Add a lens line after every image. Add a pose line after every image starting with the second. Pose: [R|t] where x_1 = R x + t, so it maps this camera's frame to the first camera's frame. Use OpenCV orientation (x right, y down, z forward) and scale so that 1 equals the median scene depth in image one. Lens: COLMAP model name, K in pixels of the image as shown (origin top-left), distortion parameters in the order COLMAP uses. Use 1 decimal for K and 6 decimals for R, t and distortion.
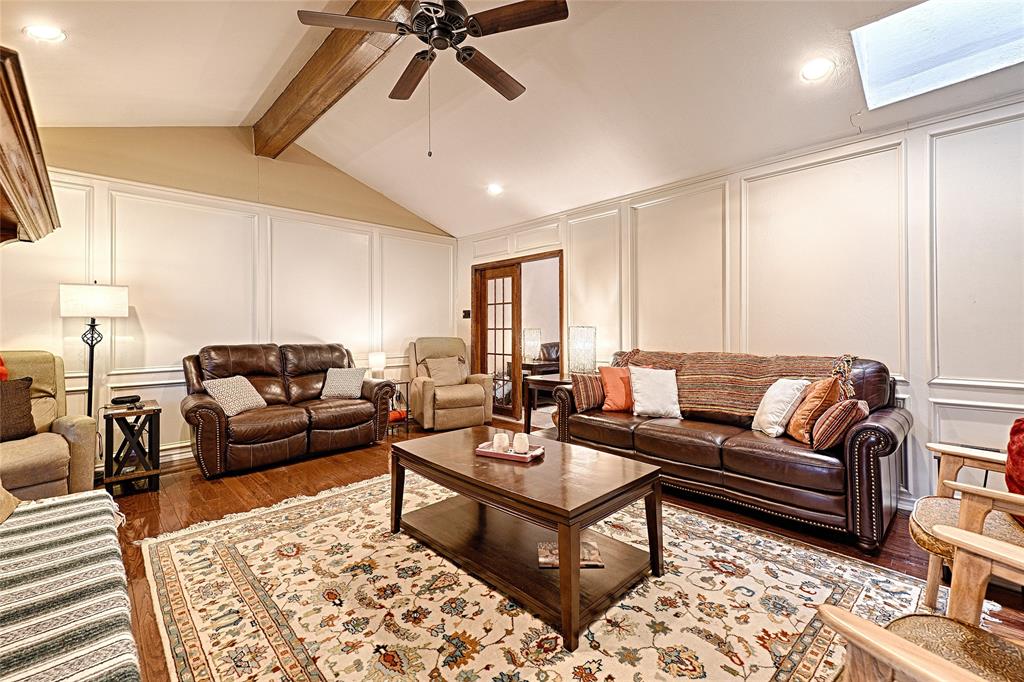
lens RADIAL K [[426.8, 0, 512.0], [0, 426.8, 341.0], [0, 0, 1]] dist [0.001471, 0.000171]
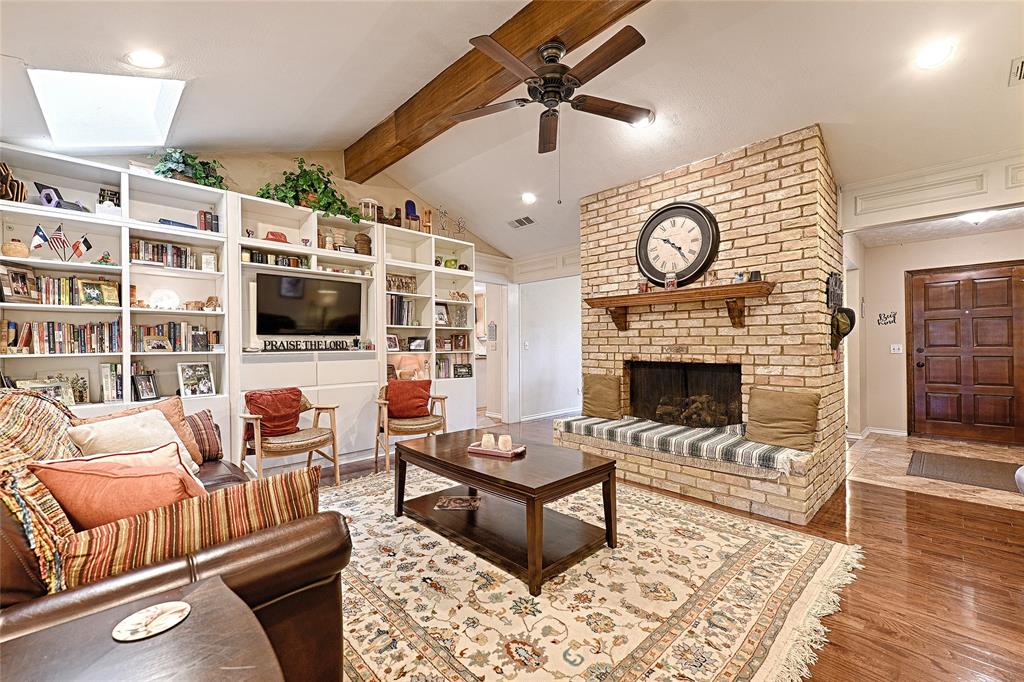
lens RADIAL K [[426.8, 0, 512.0], [0, 426.8, 341.0], [0, 0, 1]] dist [0.001471, 0.000171]
pose [[-0.999927, 0.011910, 0.001903, -0.053949], [0.011920, 0.999914, 0.005535, -0.048775], [-0.001837, 0.005557, -0.999983, 2.296805]]
